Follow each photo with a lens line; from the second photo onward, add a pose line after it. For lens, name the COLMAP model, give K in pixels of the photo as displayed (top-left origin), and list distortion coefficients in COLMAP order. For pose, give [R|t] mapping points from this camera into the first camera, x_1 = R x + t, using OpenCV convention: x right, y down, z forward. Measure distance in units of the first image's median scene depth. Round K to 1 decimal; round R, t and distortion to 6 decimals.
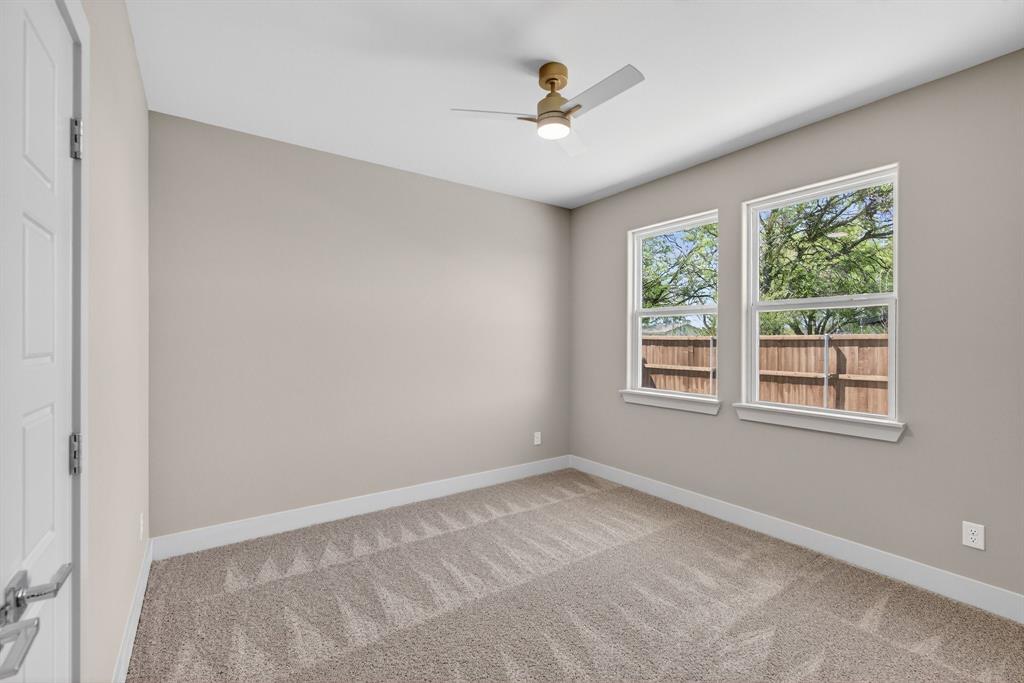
lens RADIAL K [[438.9, 0, 506.7], [0, 438.9, 342.3], [0, 0, 1]] dist [0.028267, -0.000393]
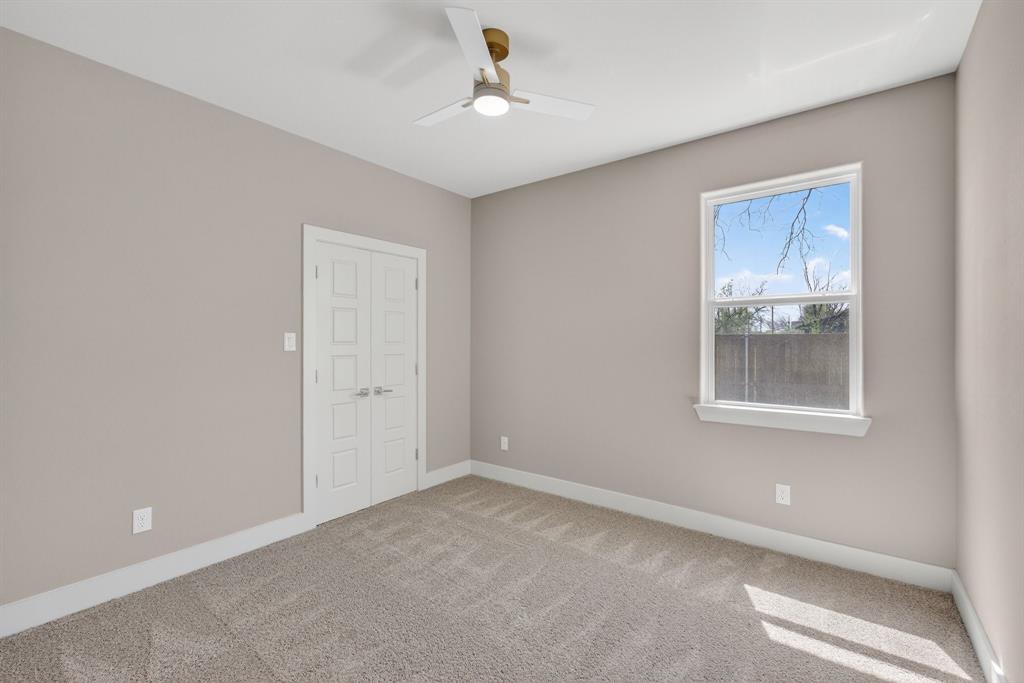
lens RADIAL K [[438.9, 0, 519.1], [0, 438.9, 342.9], [0, 0, 1]] dist [0.028267, -0.000393]
pose [[0.959760, -0.015156, 0.280413, -0.068540], [0.017535, 0.999828, -0.005975, 0.000810], [-0.280274, 0.010652, 0.959861, 0.102539]]
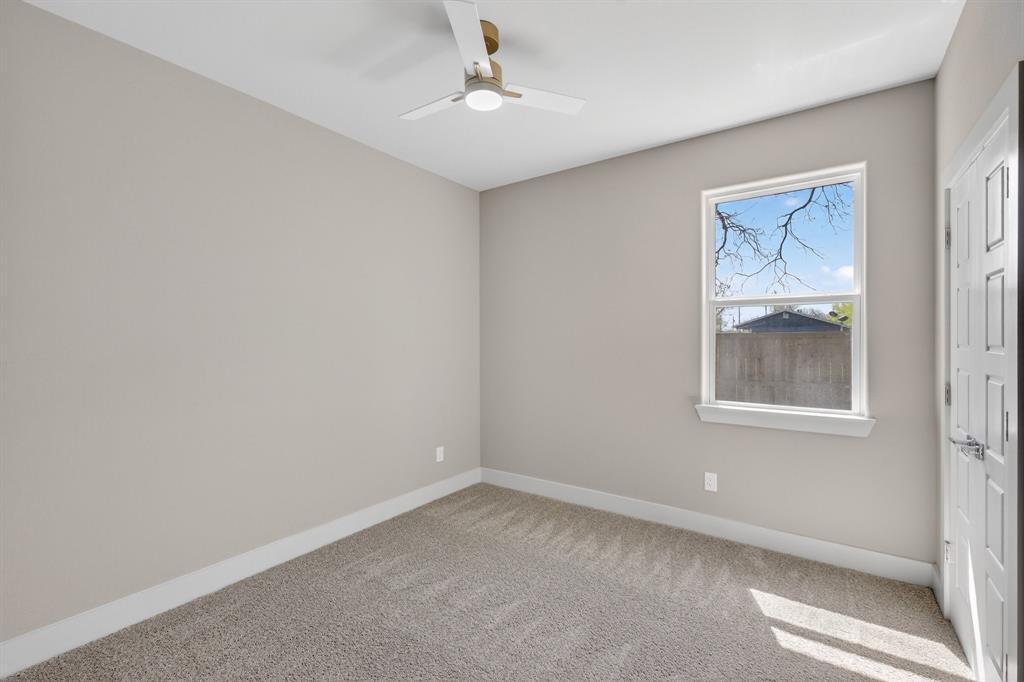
lens RADIAL K [[438.9, 0, 514.1], [0, 438.9, 340.8], [0, 0, 1]] dist [0.028267, -0.000393]
pose [[0.947402, -0.015039, 0.319691, -0.087381], [0.019077, 0.999773, -0.009503, -0.000133], [-0.319476, 0.015102, 0.947474, 0.125074]]
